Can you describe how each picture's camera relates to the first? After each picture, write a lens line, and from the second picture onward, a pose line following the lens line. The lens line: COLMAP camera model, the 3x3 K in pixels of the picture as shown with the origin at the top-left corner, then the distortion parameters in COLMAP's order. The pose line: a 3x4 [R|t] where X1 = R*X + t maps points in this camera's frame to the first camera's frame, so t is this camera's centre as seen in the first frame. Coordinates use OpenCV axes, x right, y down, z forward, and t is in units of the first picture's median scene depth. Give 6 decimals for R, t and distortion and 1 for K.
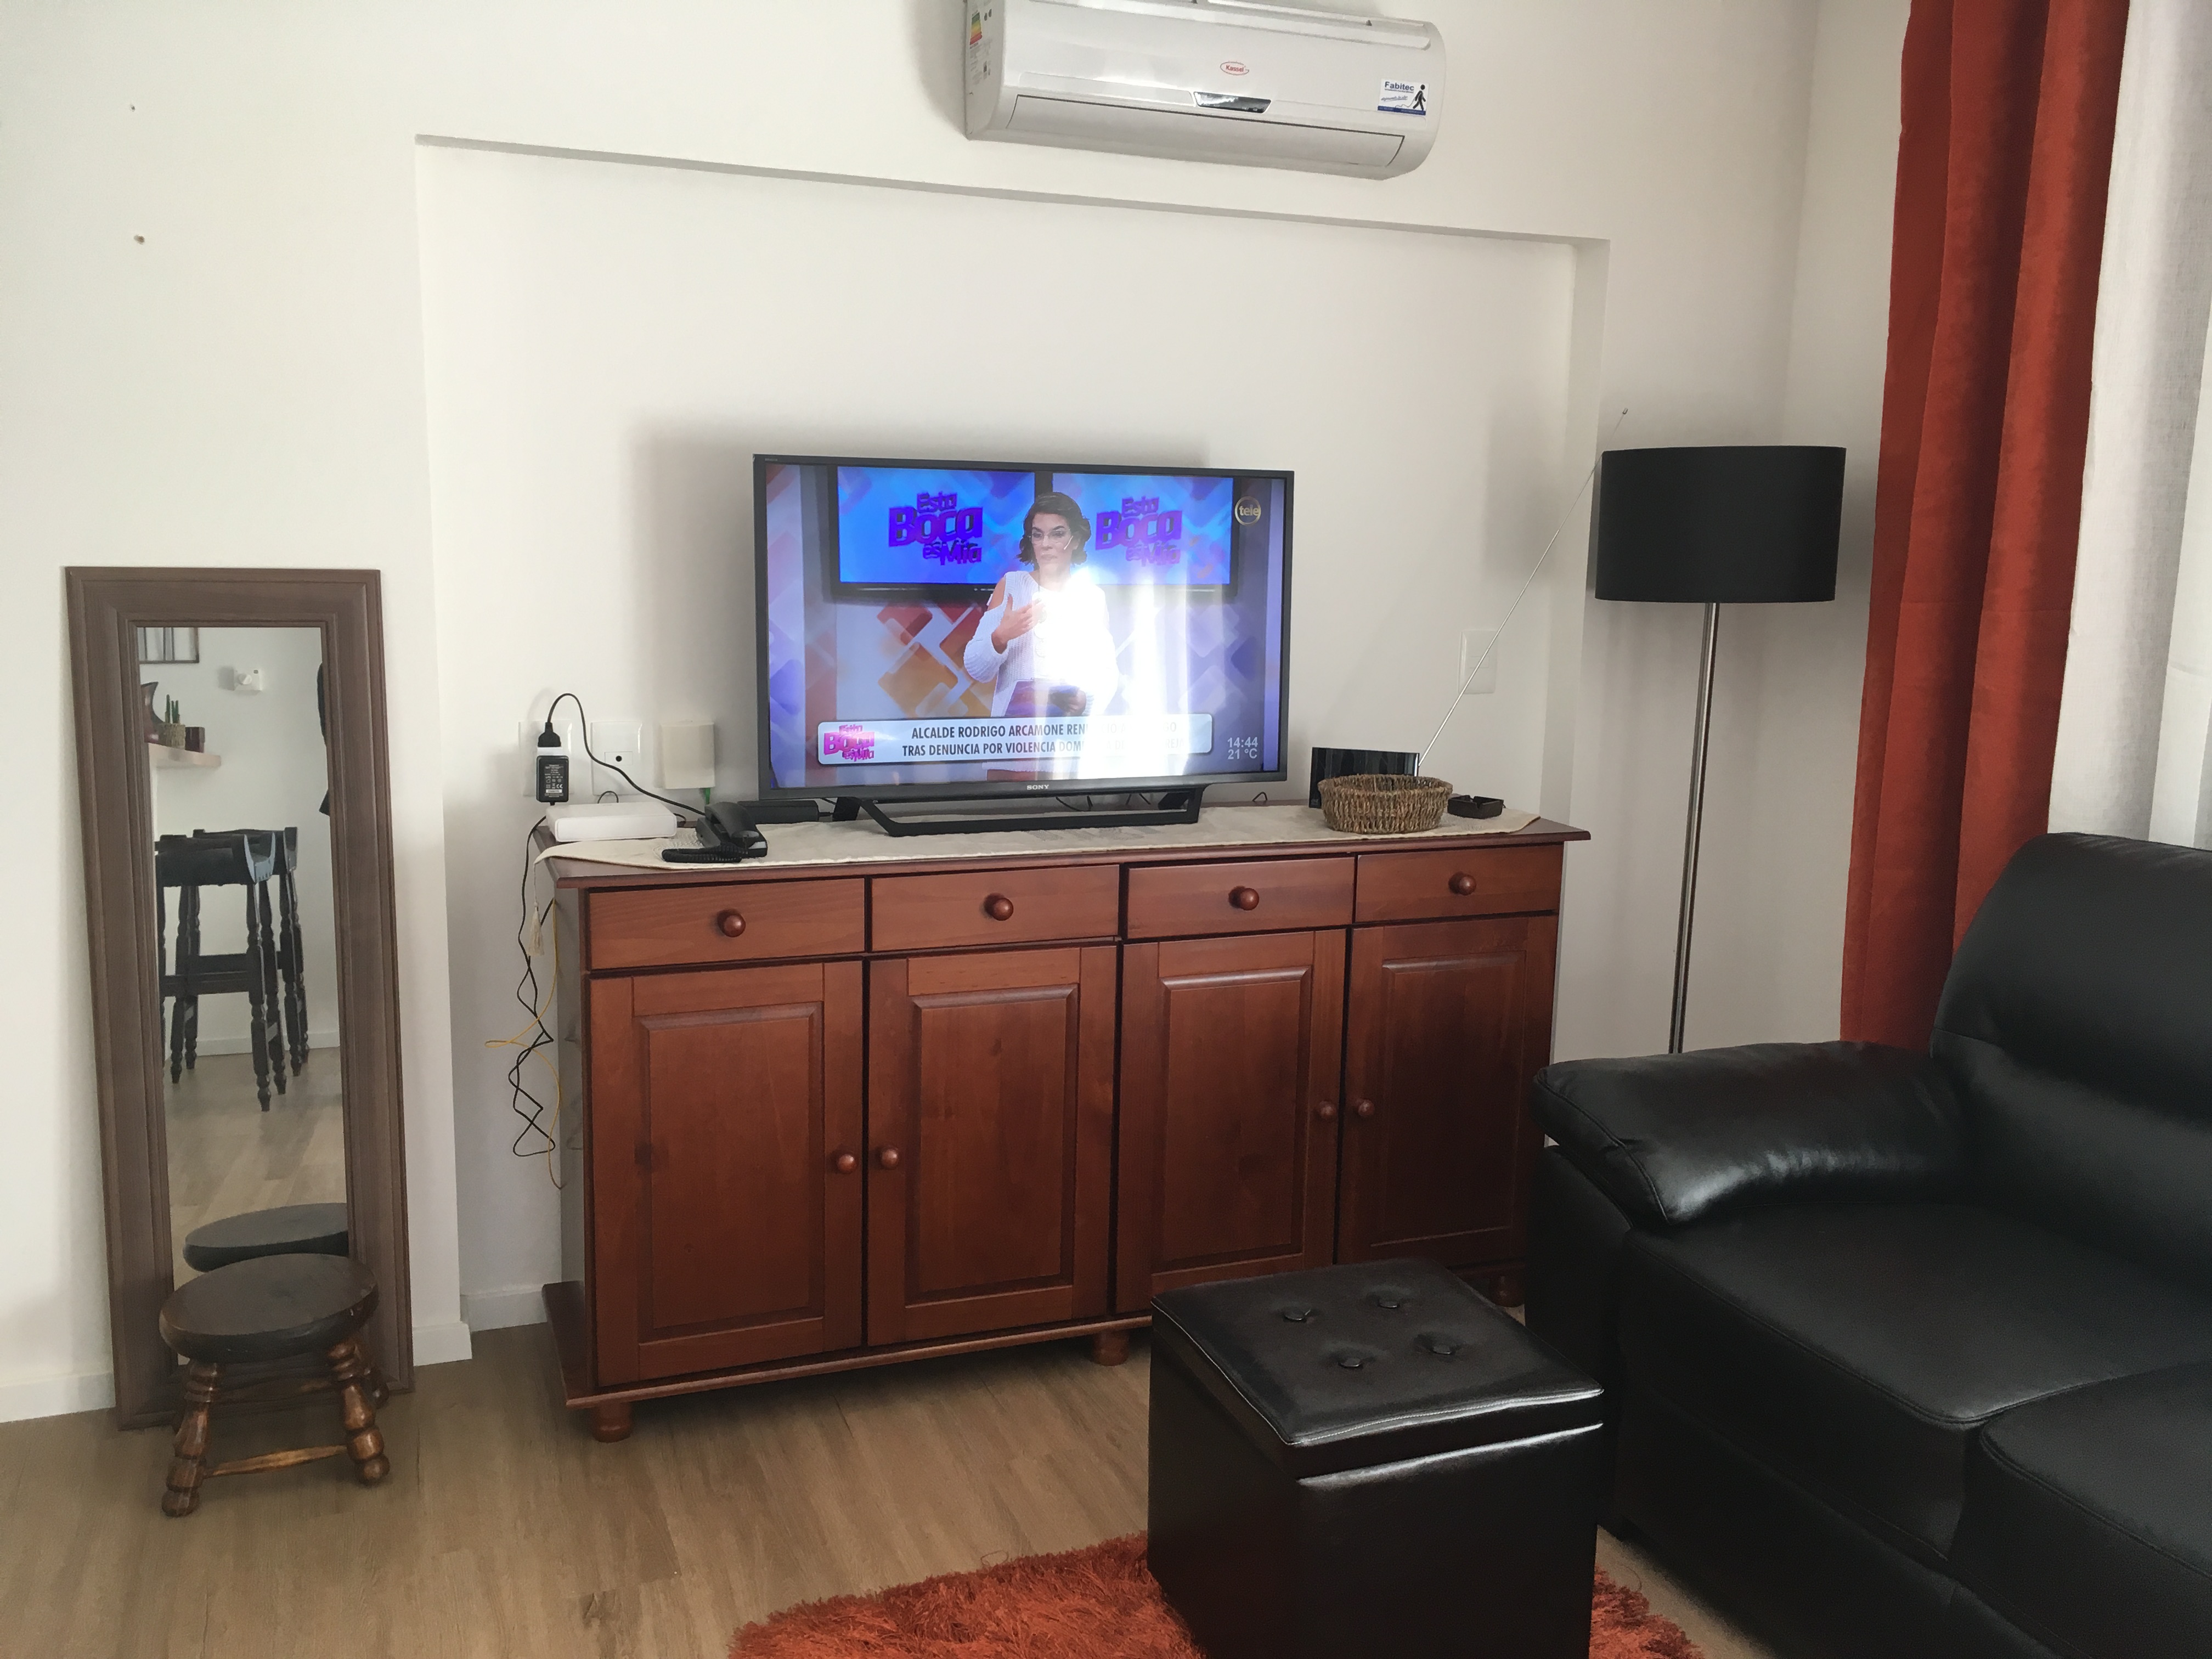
lens RADIAL K [[1898.5, 0, 1106.0], [0, 1898.5, 829.5], [0, 0, 1]] dist [0.080383, -0.119934]
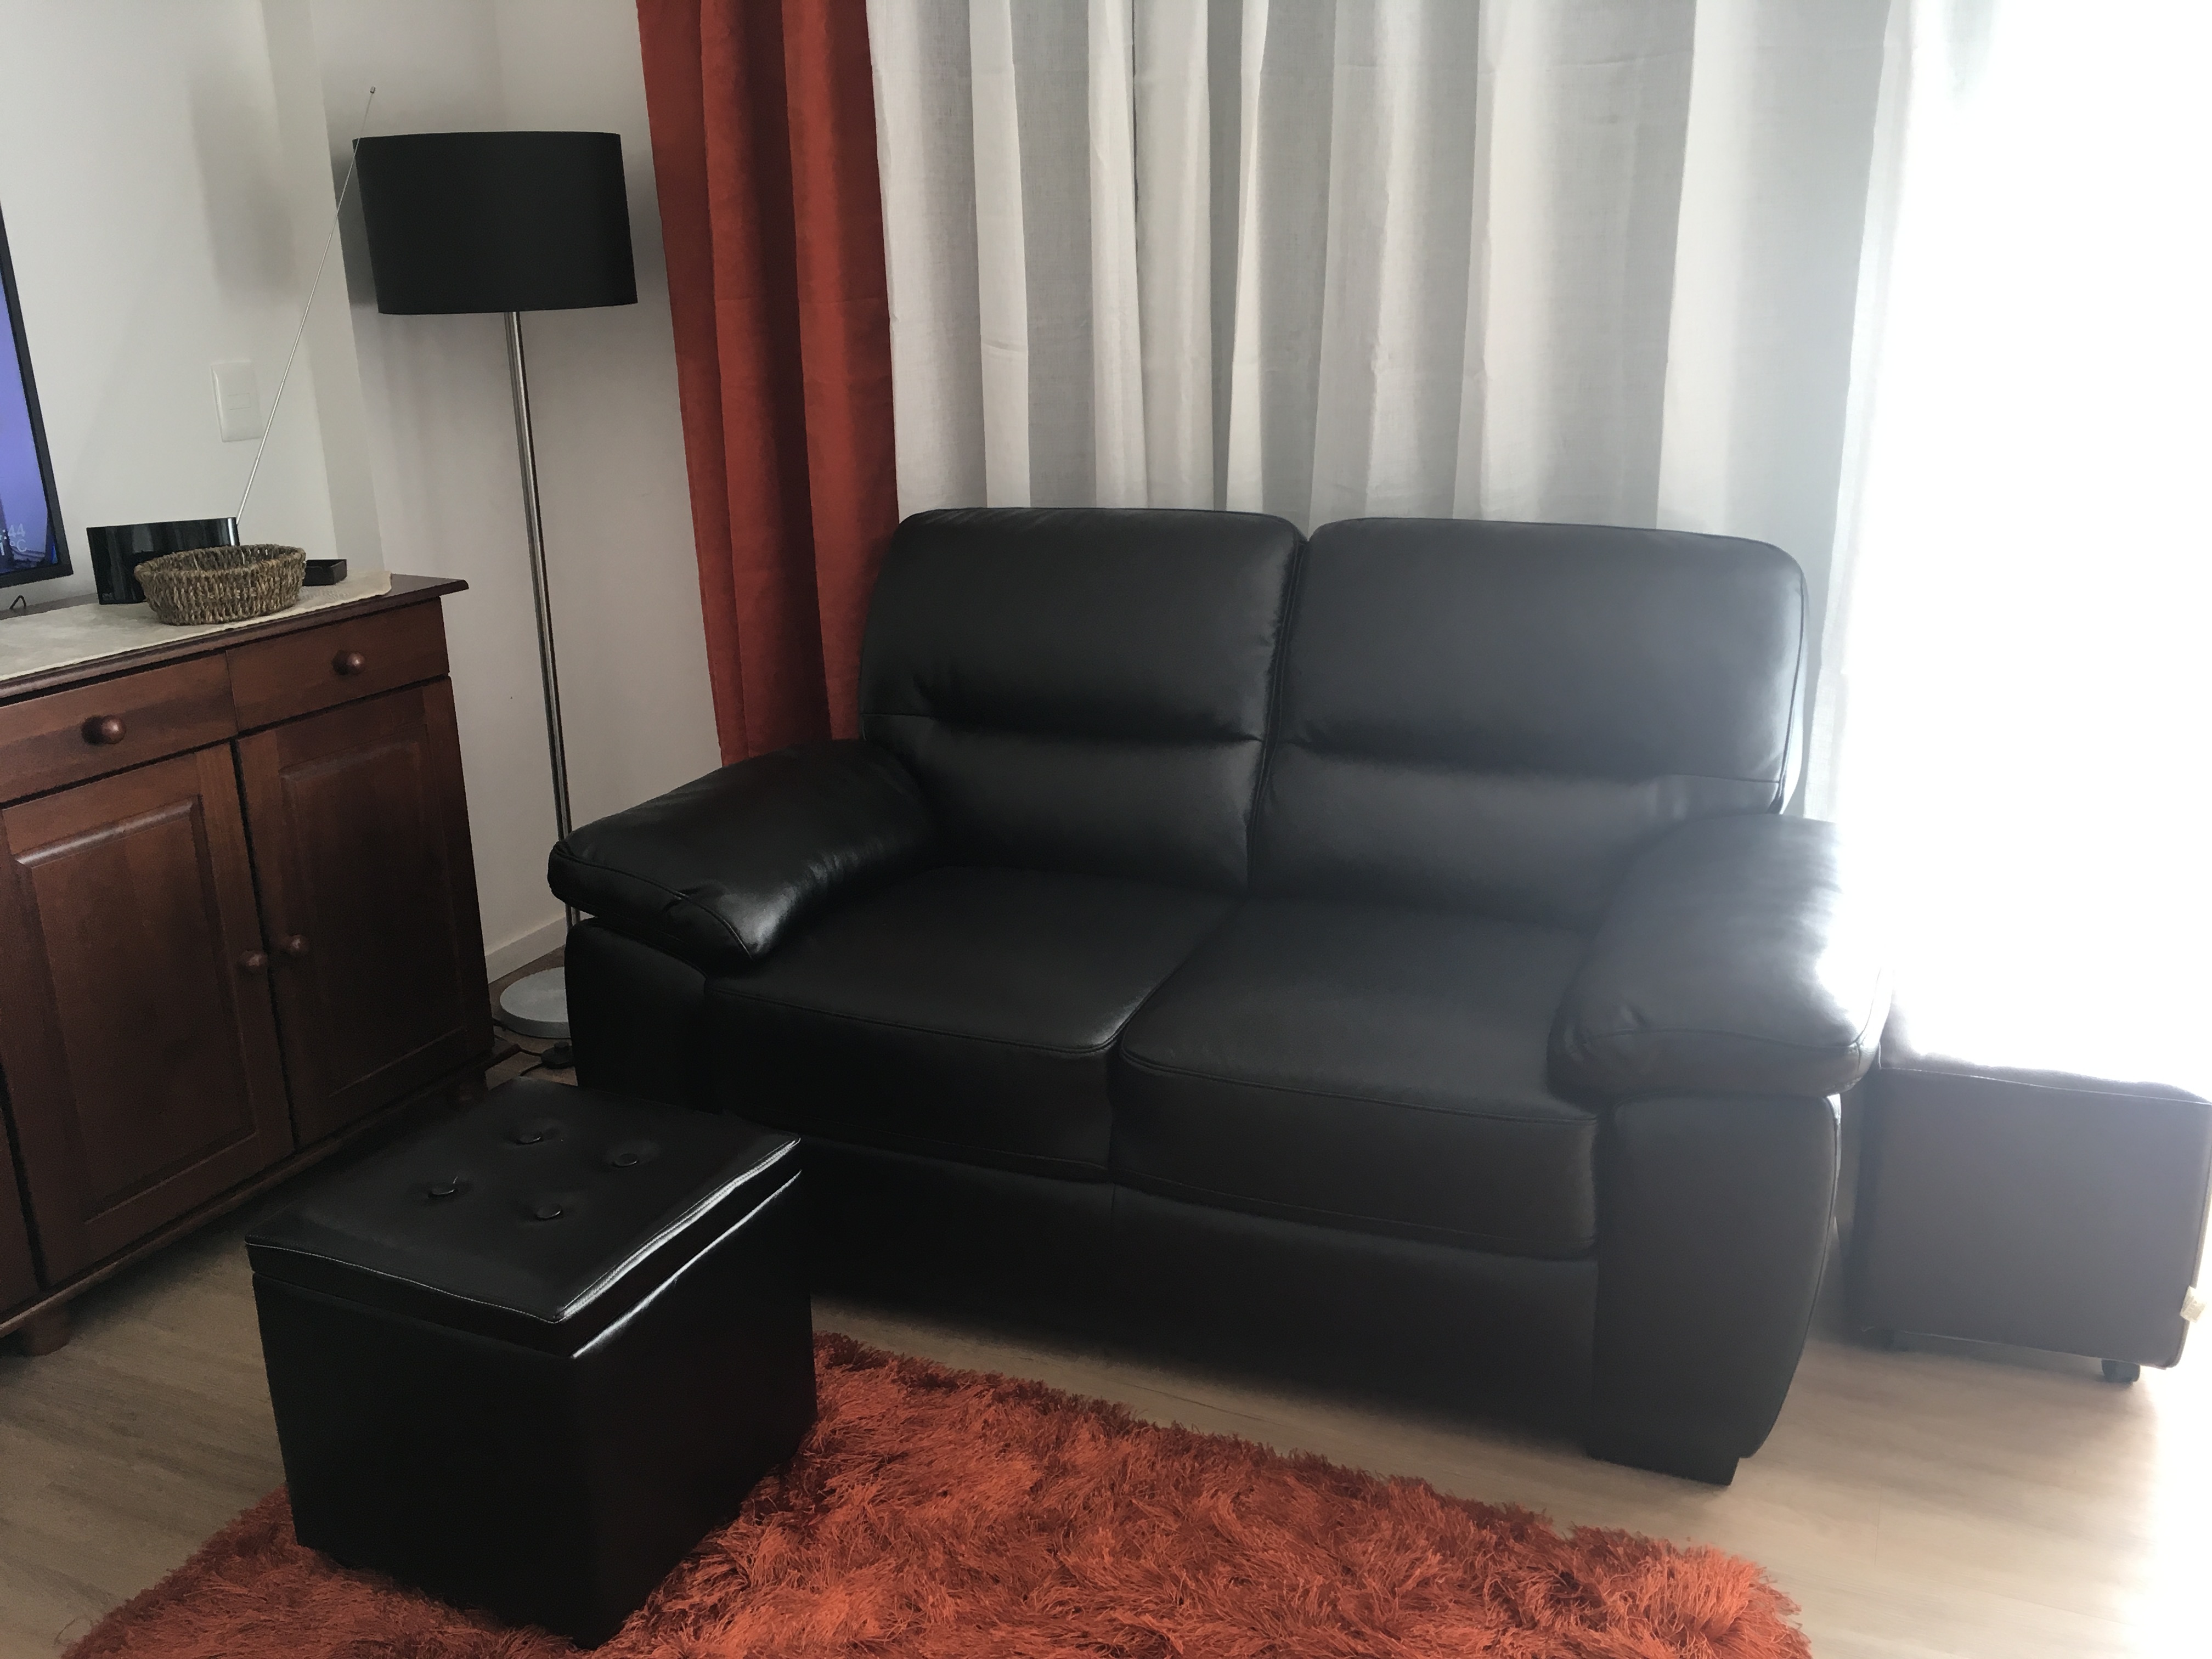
lens RADIAL K [[1898.5, 0, 1106.0], [0, 1898.5, 829.5], [0, 0, 1]] dist [0.080383, -0.119934]
pose [[0.712181, -0.240848, 0.659386, -0.158096], [0.148156, 0.969713, 0.194180, -0.015800], [-0.686183, -0.040599, 0.726295, 0.138650]]
